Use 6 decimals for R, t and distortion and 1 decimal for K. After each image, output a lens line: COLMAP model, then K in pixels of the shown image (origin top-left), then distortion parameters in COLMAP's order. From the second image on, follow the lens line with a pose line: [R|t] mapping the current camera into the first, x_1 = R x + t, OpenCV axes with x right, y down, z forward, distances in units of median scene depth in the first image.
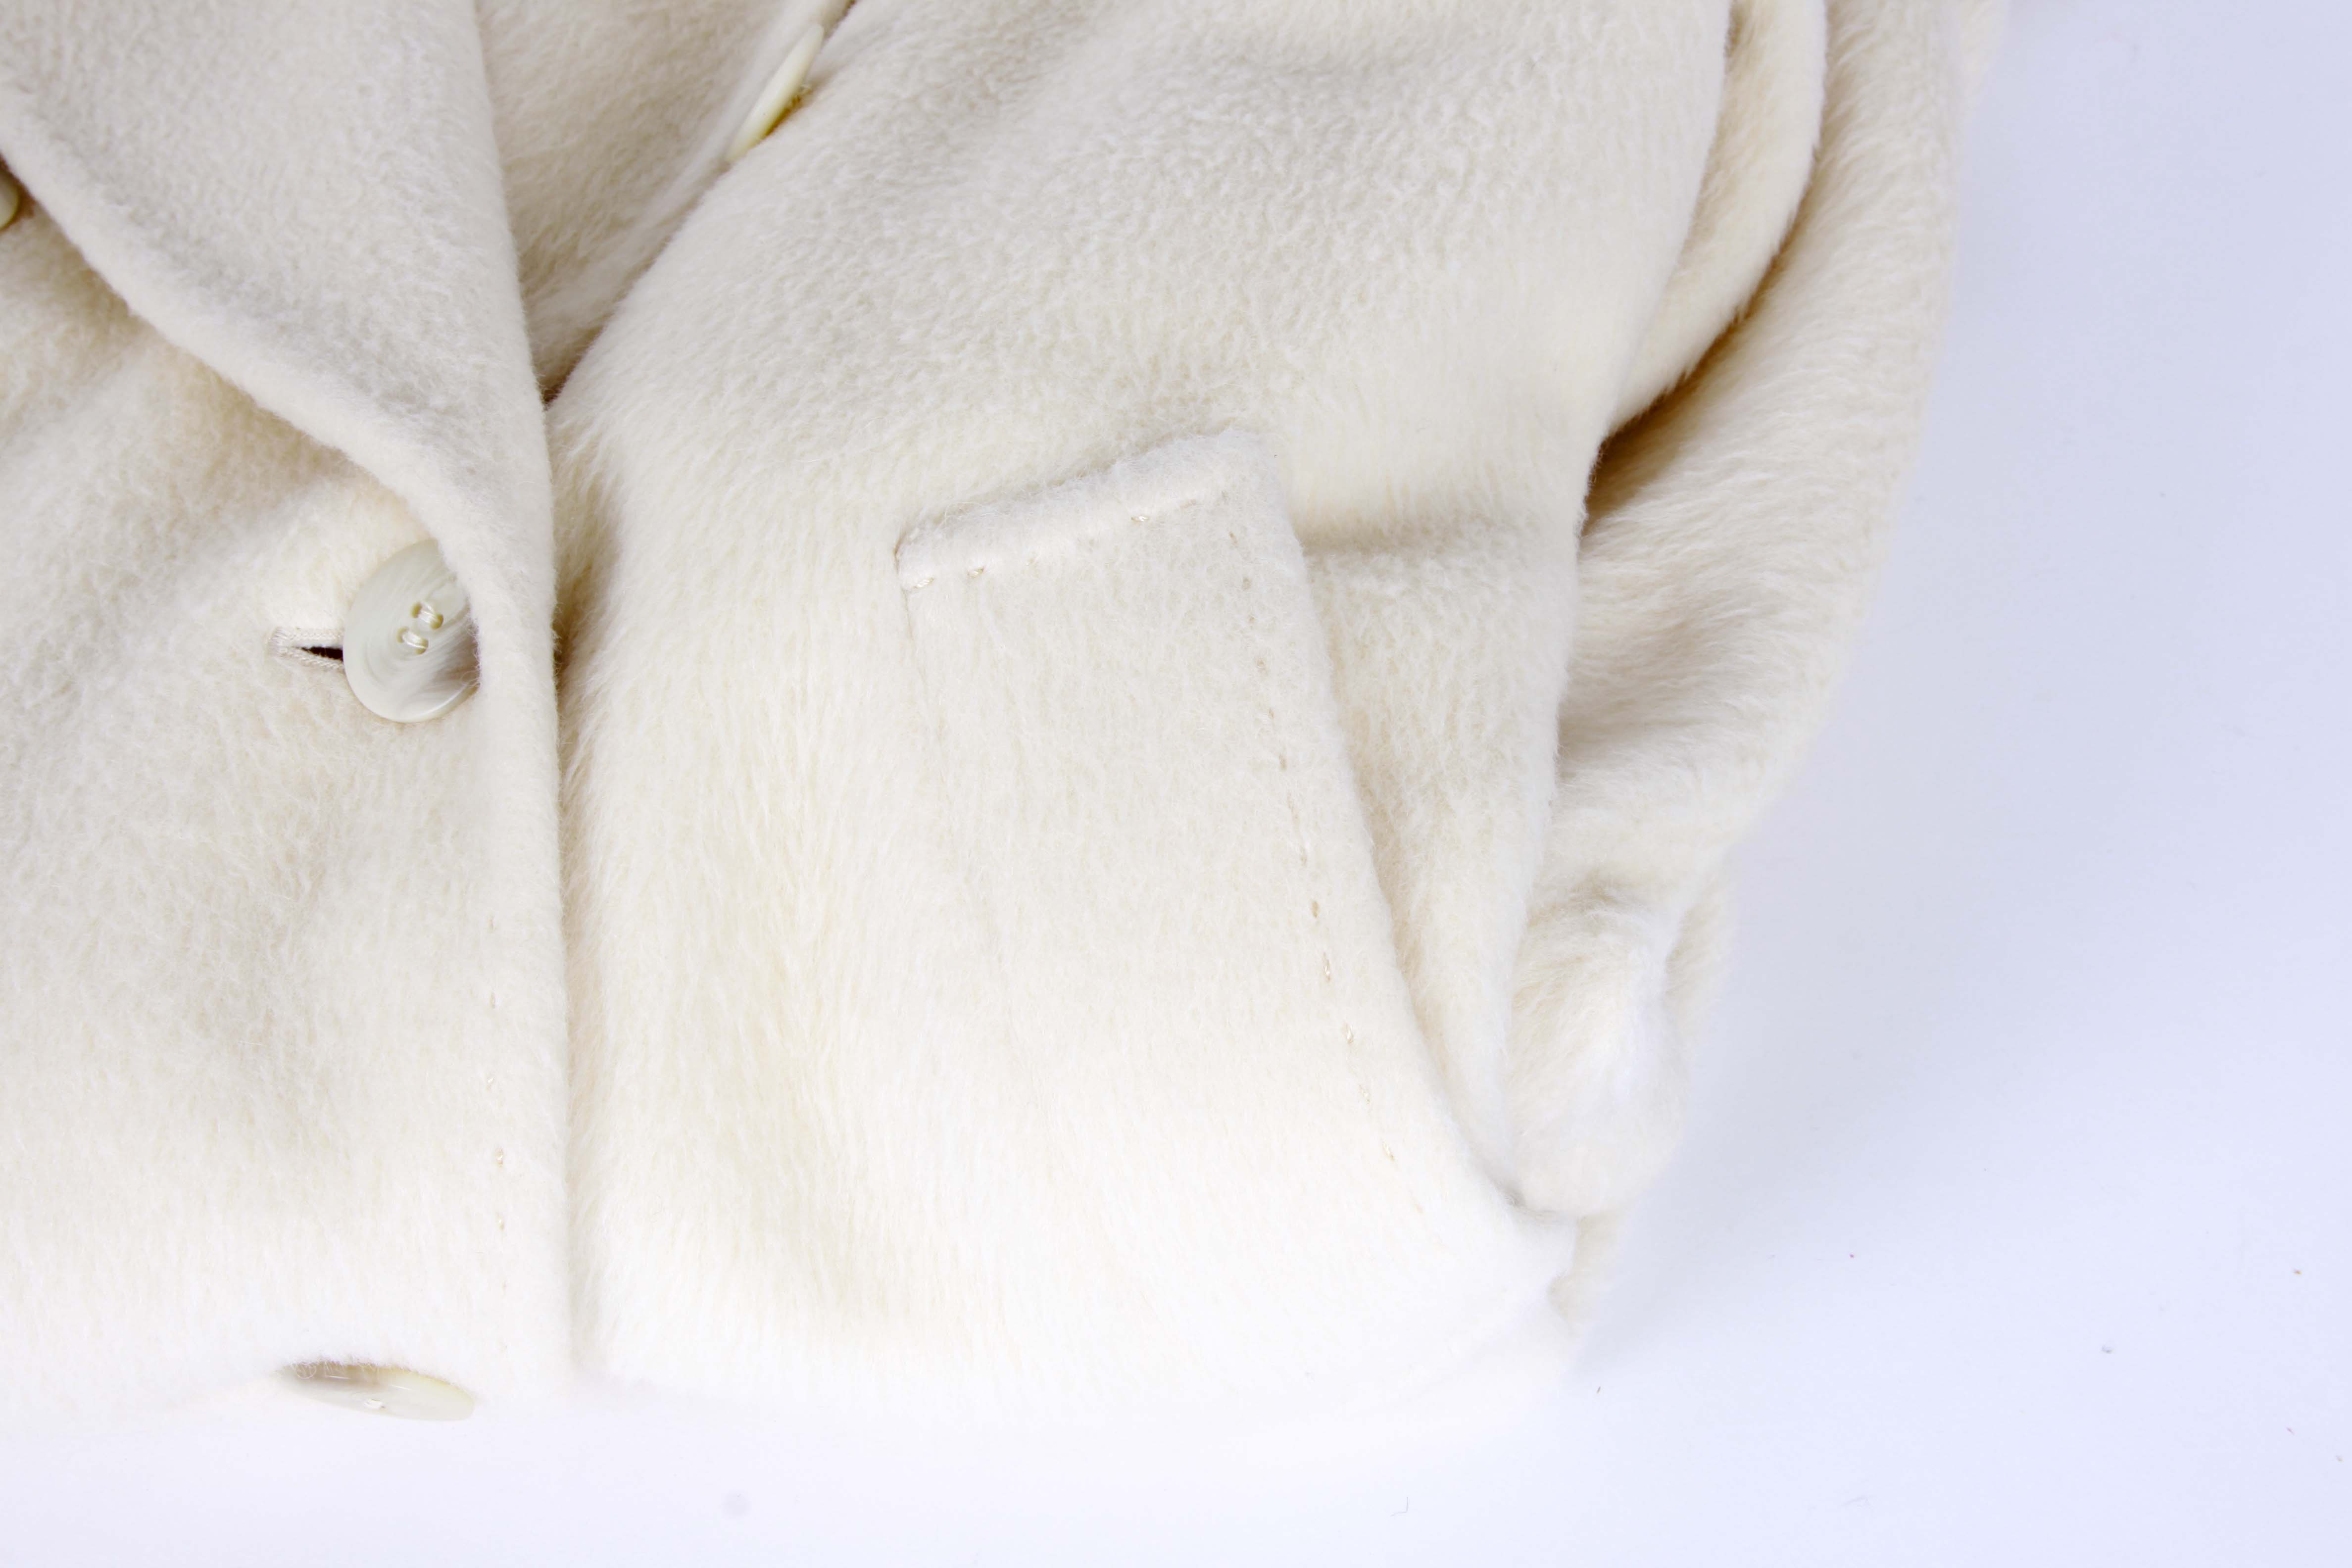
lens RADIAL K [[4355.6, 0, 1176.0], [0, 4355.6, 784.0], [0, 0, 1]] dist [-0.005563, 0.291012]
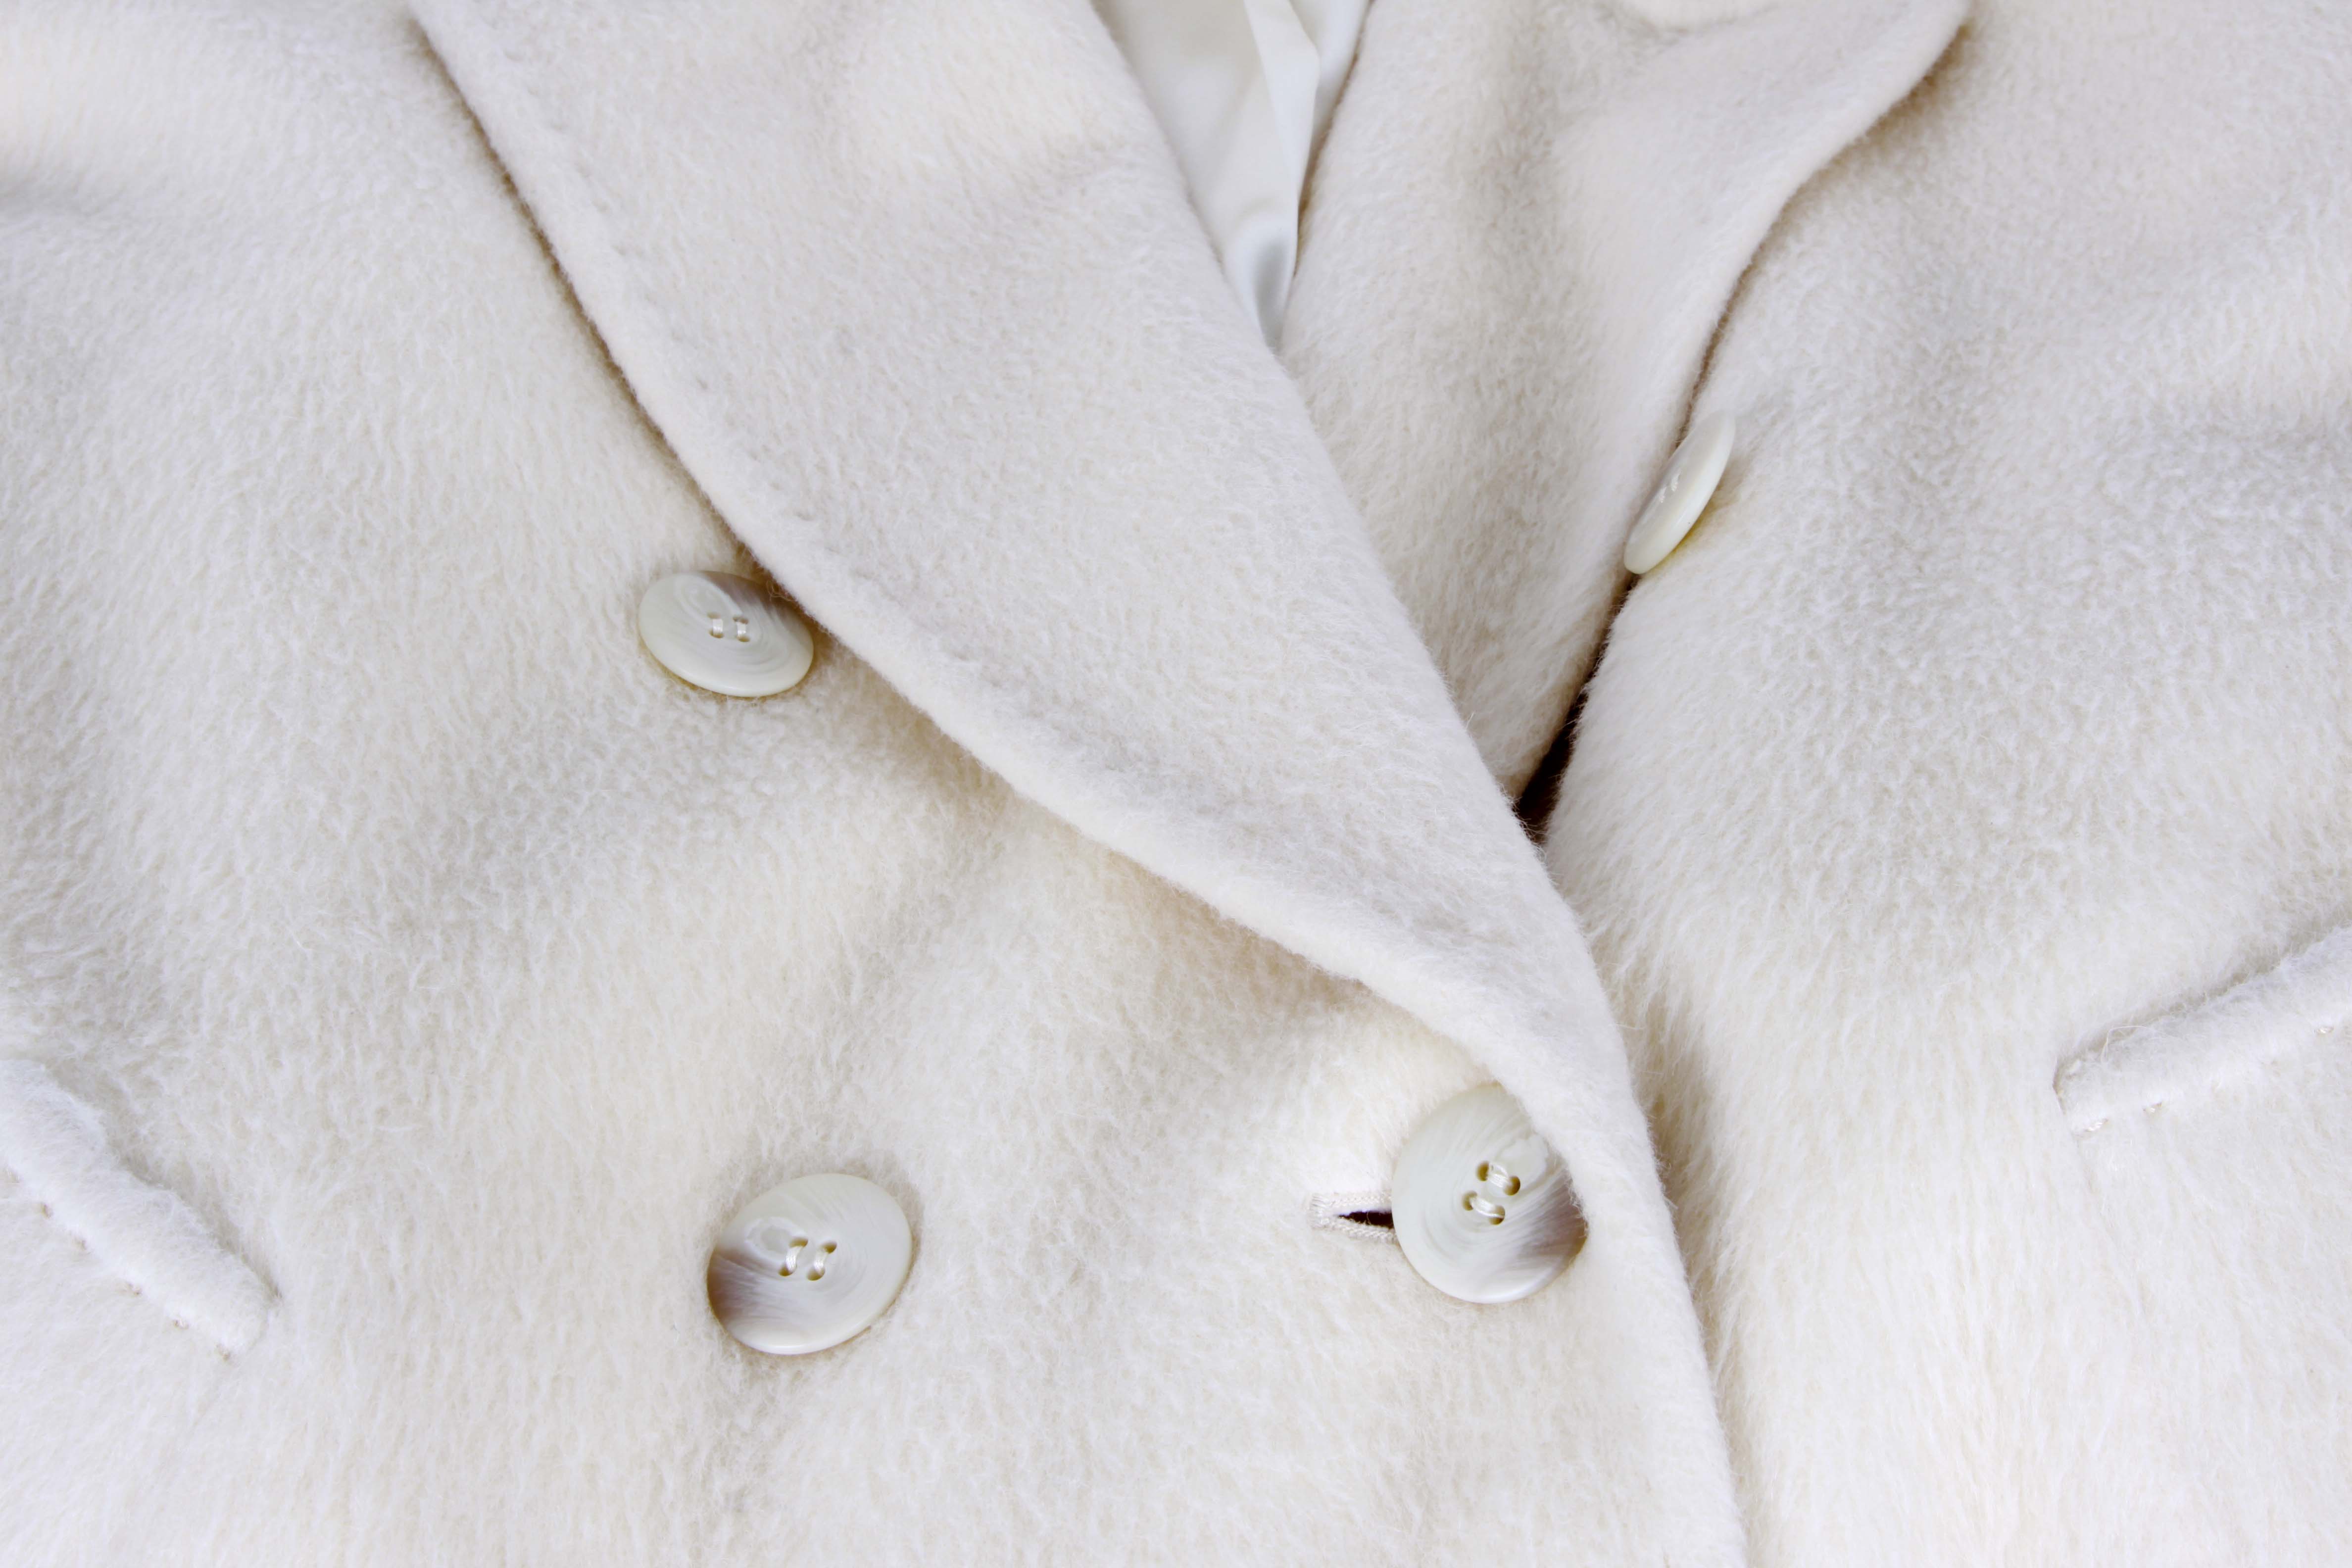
lens RADIAL K [[4301.7, 0, 1176.0], [0, 4301.7, 784.0], [0, 0, 1]] dist [0.020022, 0.006788]
pose [[0.998286, -0.058034, 0.007612, -0.233027], [0.057991, 0.998301, 0.005755, -0.123825], [-0.007933, -0.005304, 0.999954, 0.129404]]
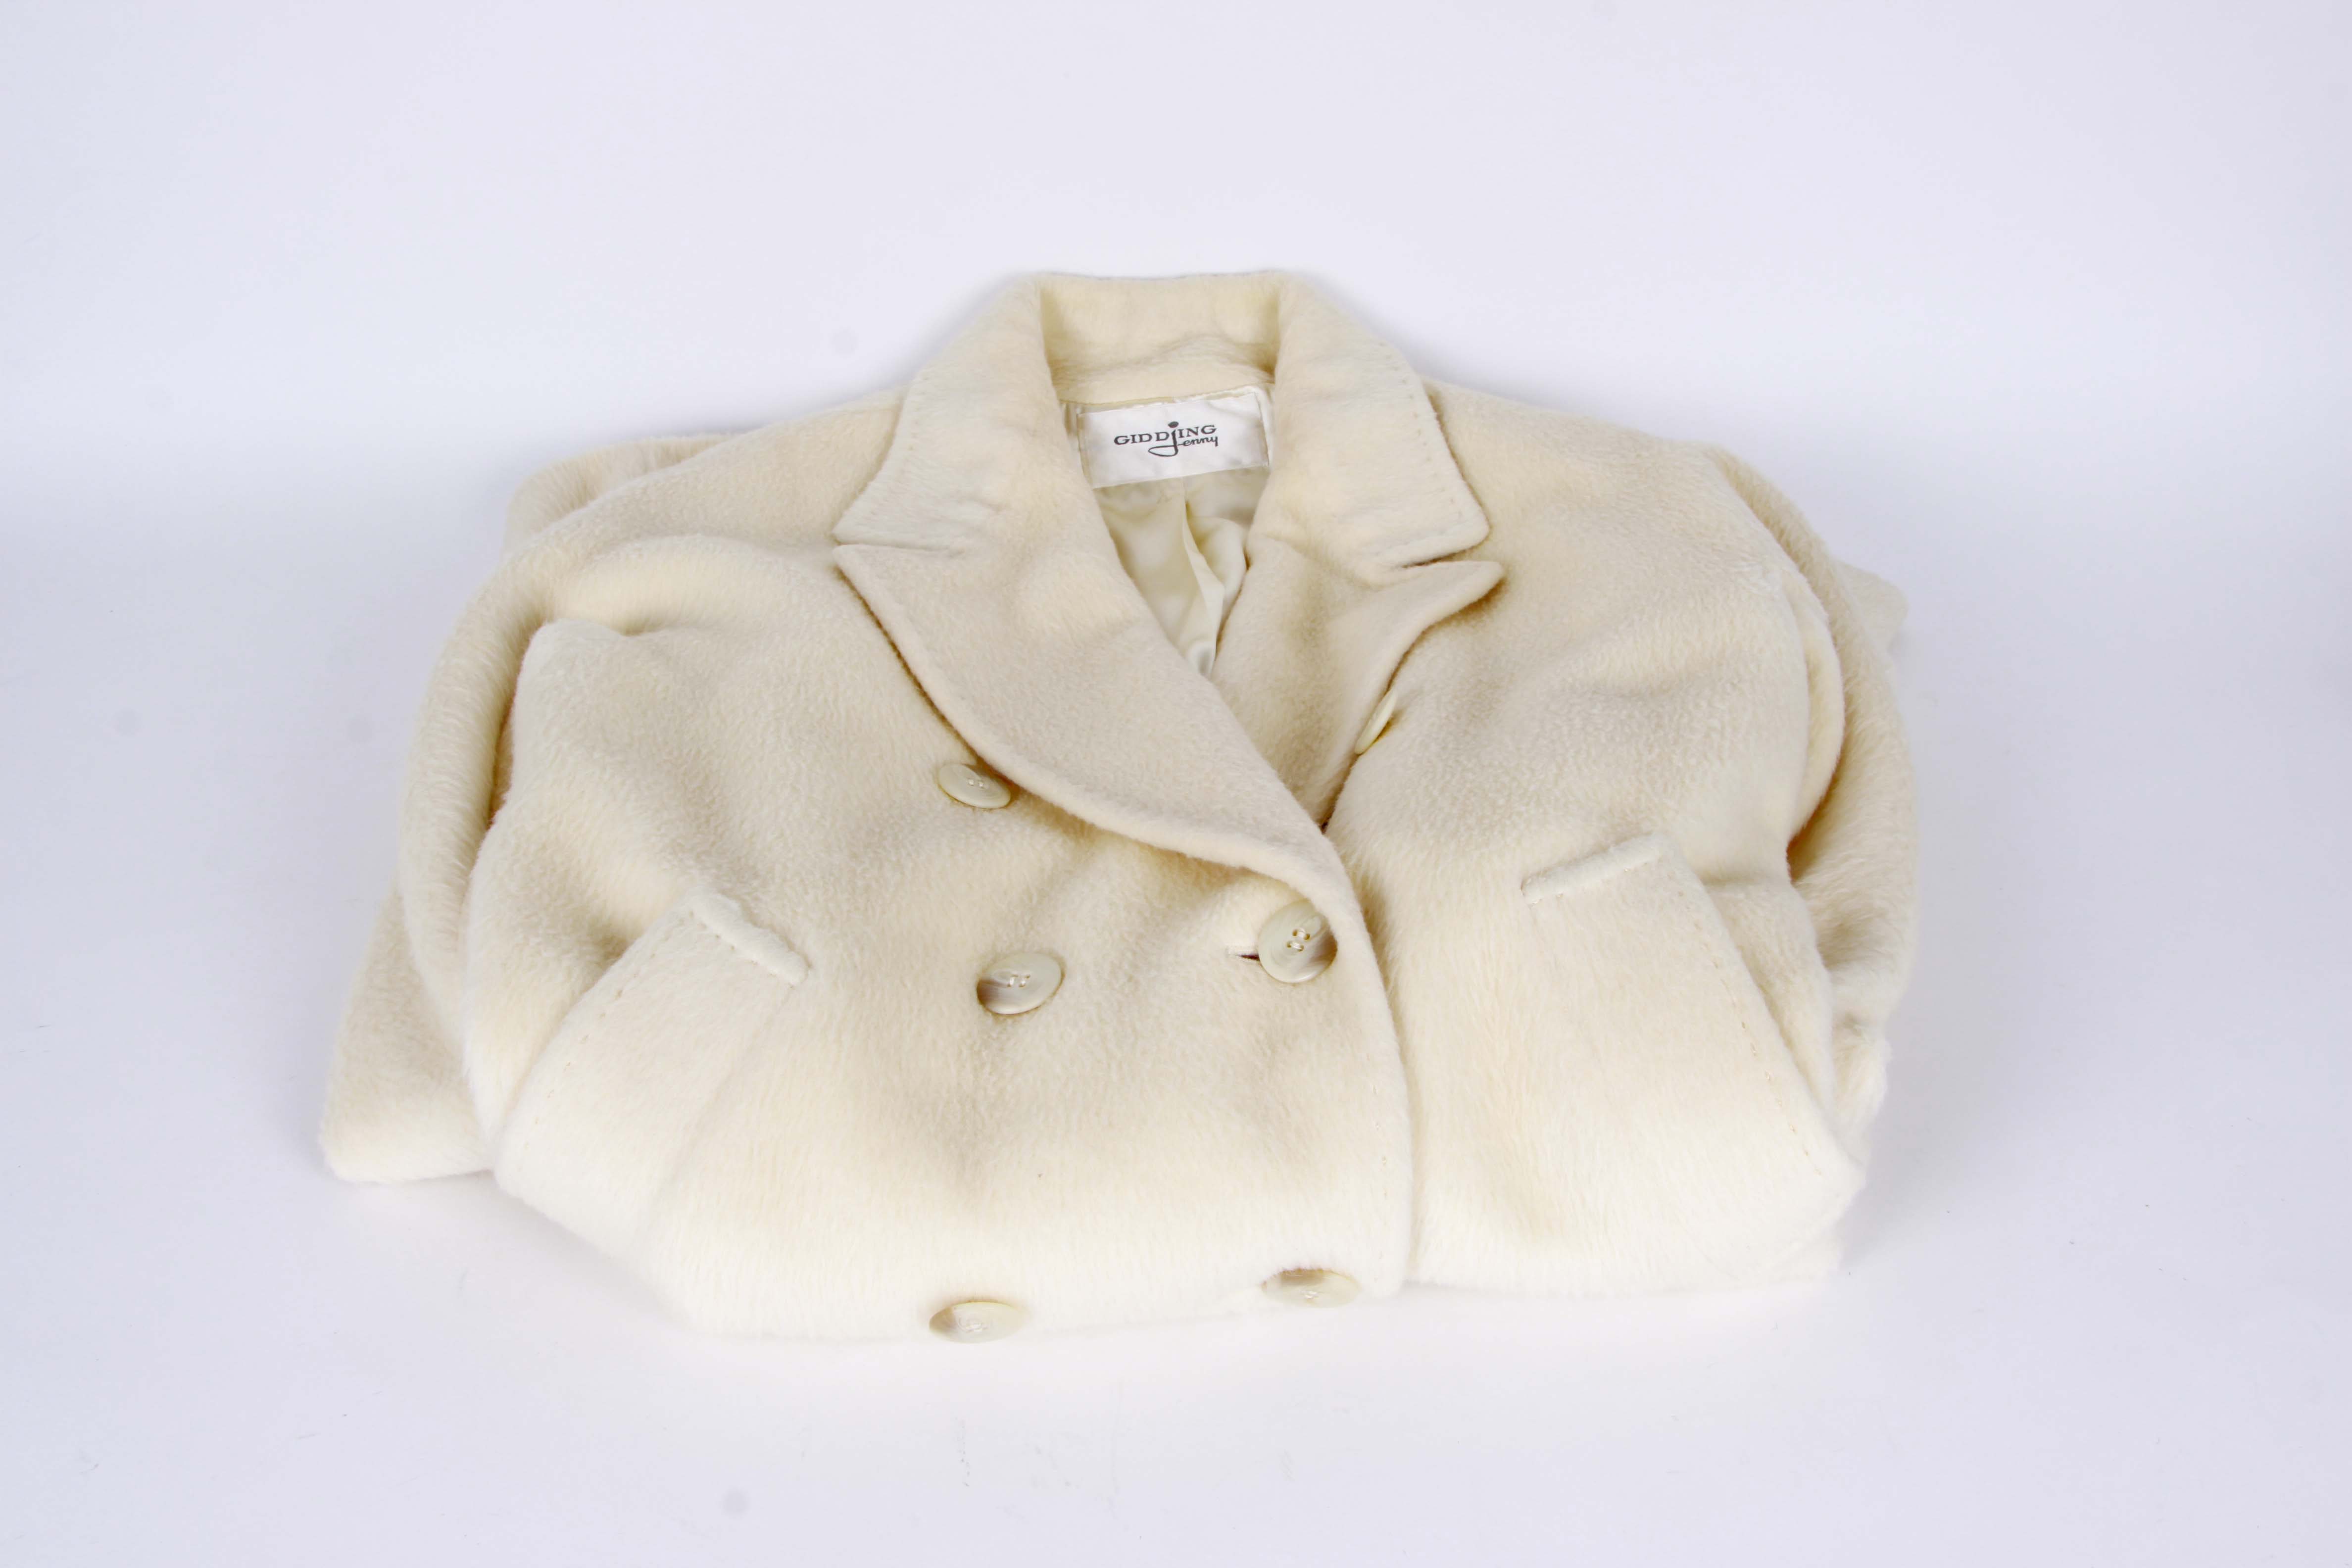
lens RADIAL K [[2621.5, 0, 1171.8], [0, 2621.5, 727.7], [0, 0, 1]] dist [-0.128560, 0.017013]
pose [[0.998120, -0.048290, 0.037756, -0.274072], [0.055657, 0.972046, -0.228099, 0.152059], [-0.025686, 0.229772, 0.972906, -0.288284]]
